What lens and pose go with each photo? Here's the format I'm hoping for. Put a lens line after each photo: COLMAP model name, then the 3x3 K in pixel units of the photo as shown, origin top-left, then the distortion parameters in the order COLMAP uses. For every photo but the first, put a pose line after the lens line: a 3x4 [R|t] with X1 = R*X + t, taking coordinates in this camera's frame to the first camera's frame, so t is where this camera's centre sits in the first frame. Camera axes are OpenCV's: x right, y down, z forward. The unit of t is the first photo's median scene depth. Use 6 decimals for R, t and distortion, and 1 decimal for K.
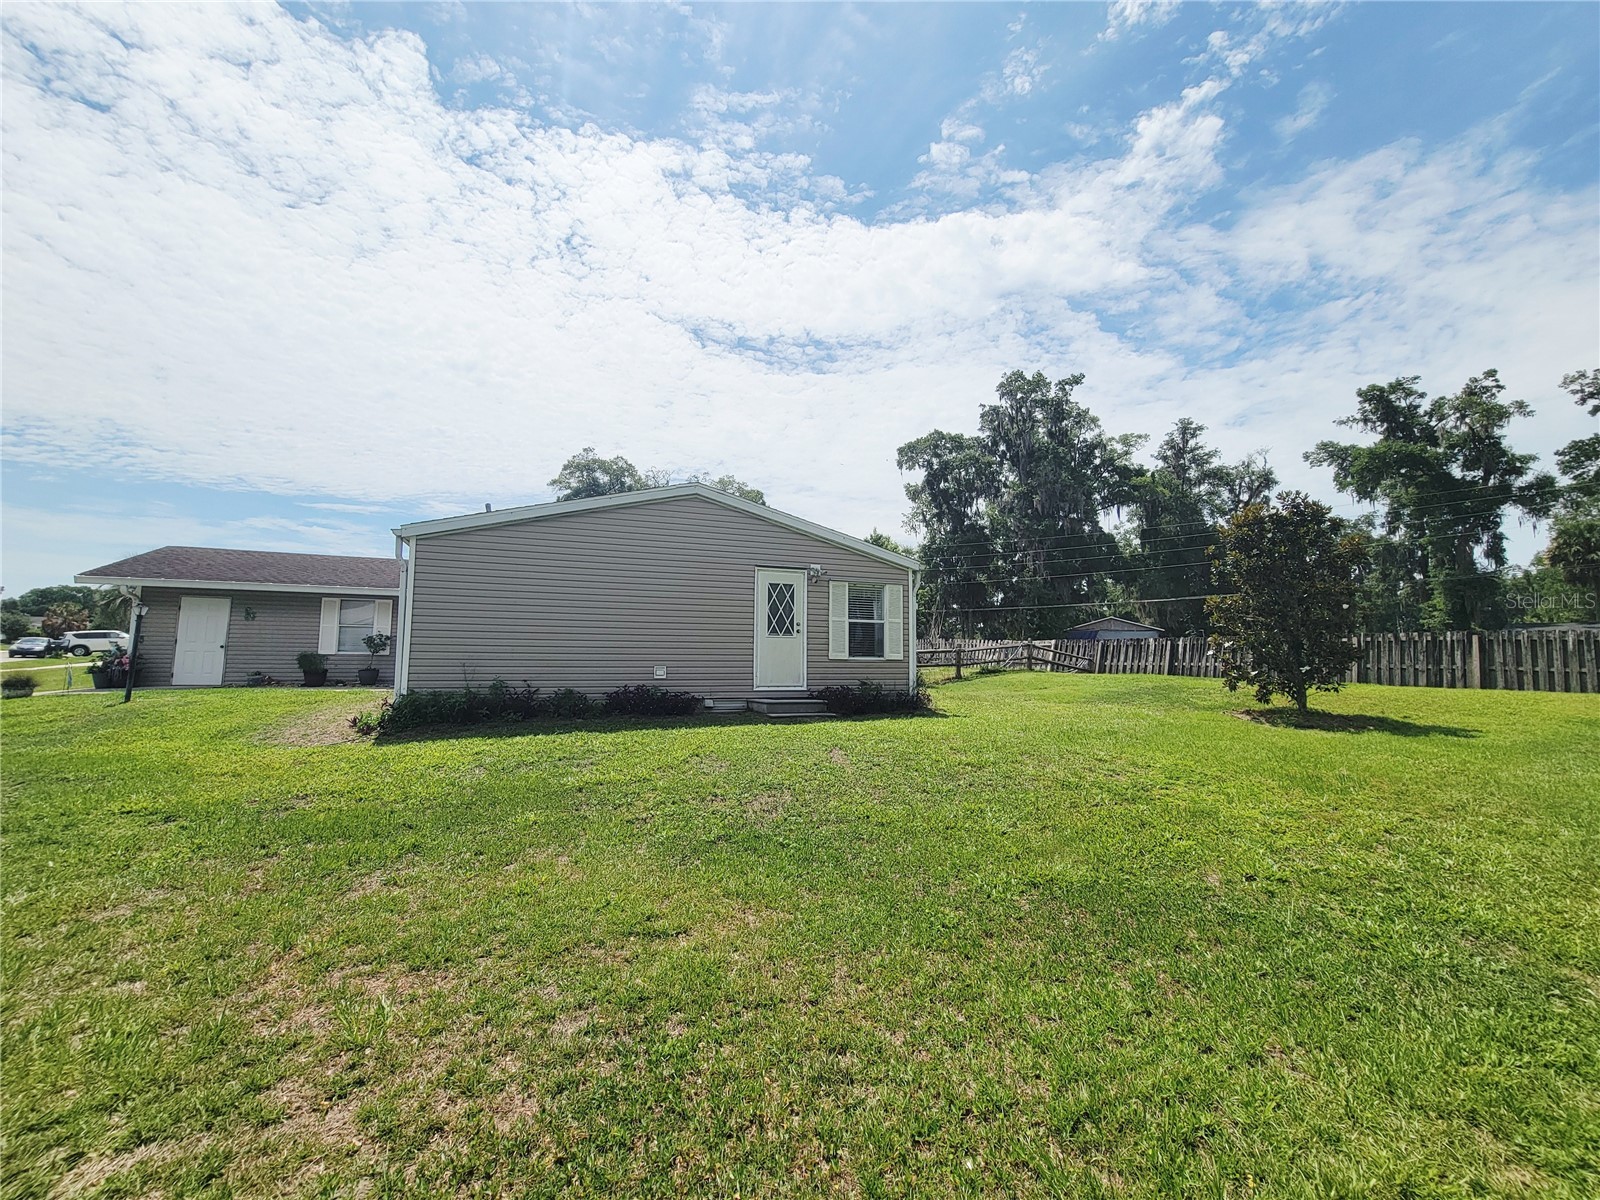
lens RADIAL K [[644.4, 0, 797.8], [0, 644.4, 583.7], [0, 0, 1]] dist [0.089492, 0.005276]
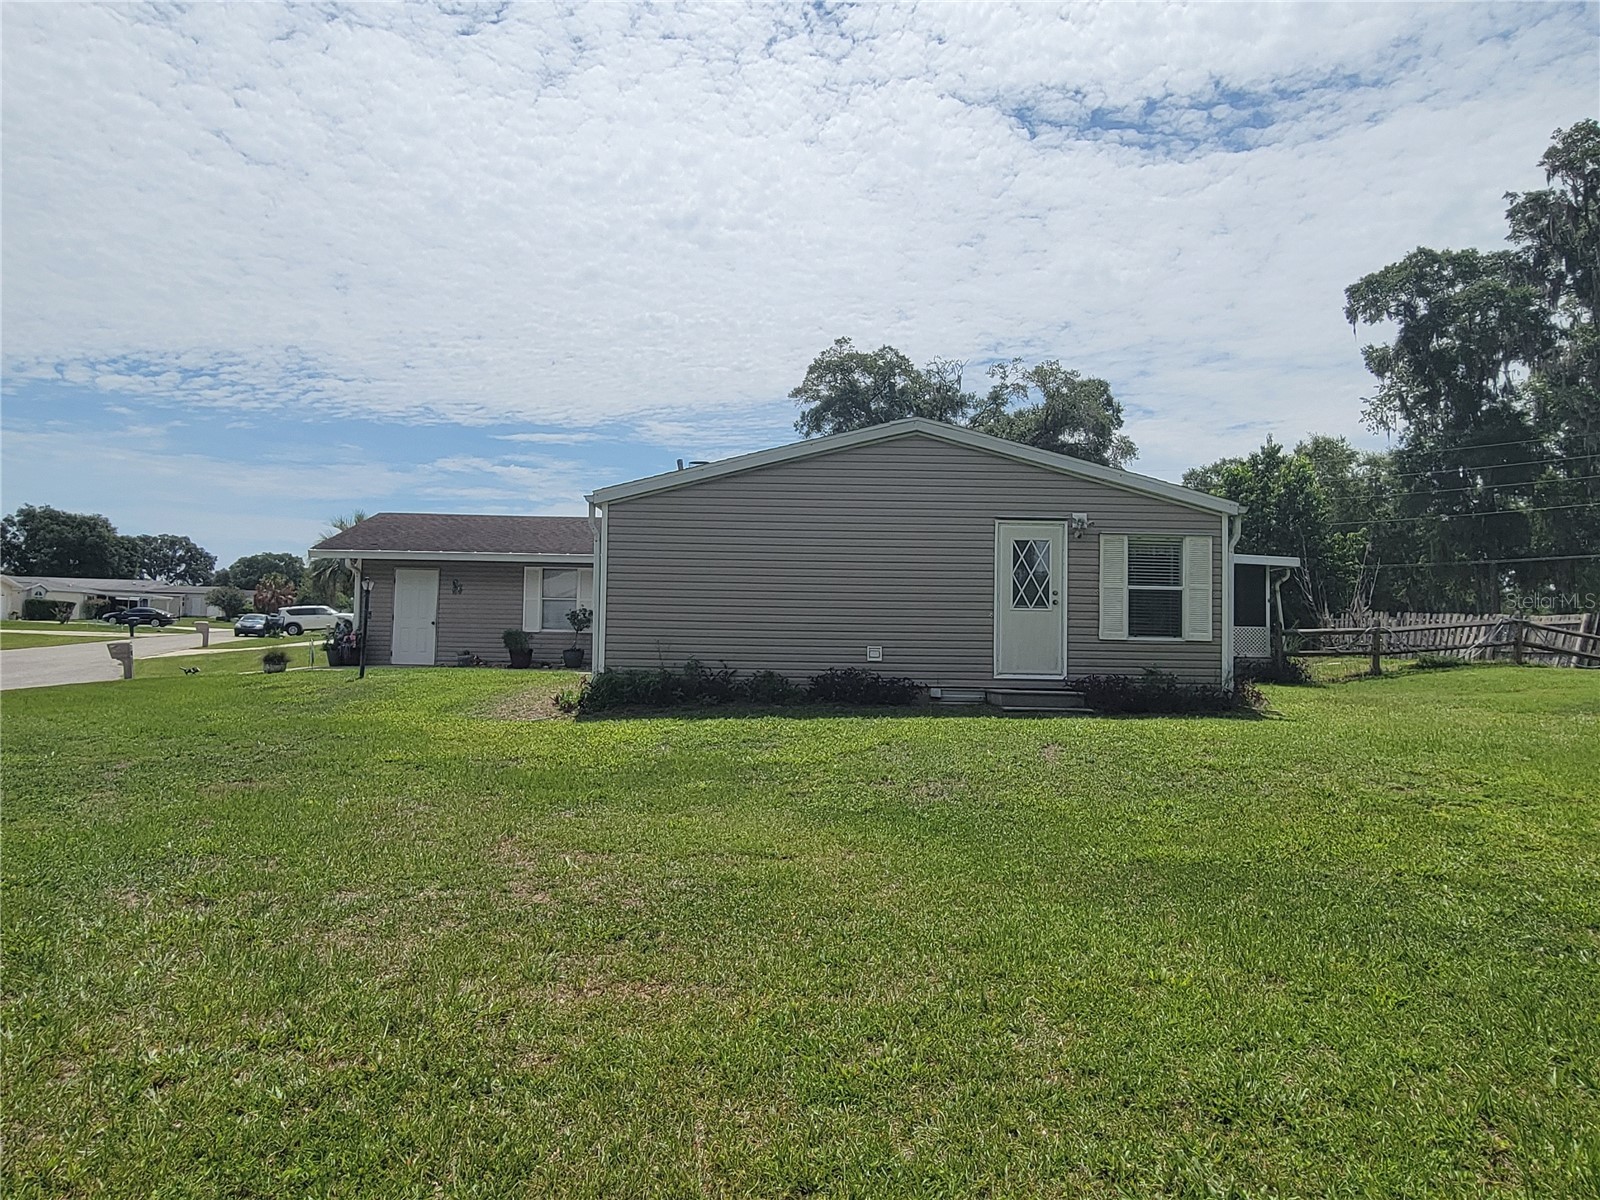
lens RADIAL K [[643.8, 0, 799.5], [0, 643.8, 574.6], [0, 0, 1]] dist [0.113646, 0.000038]
pose [[0.976854, -0.020197, -0.212953, -0.192152], [0.026184, 0.999336, 0.025332, 0.019464], [0.212300, -0.030321, 0.976734, 0.267845]]
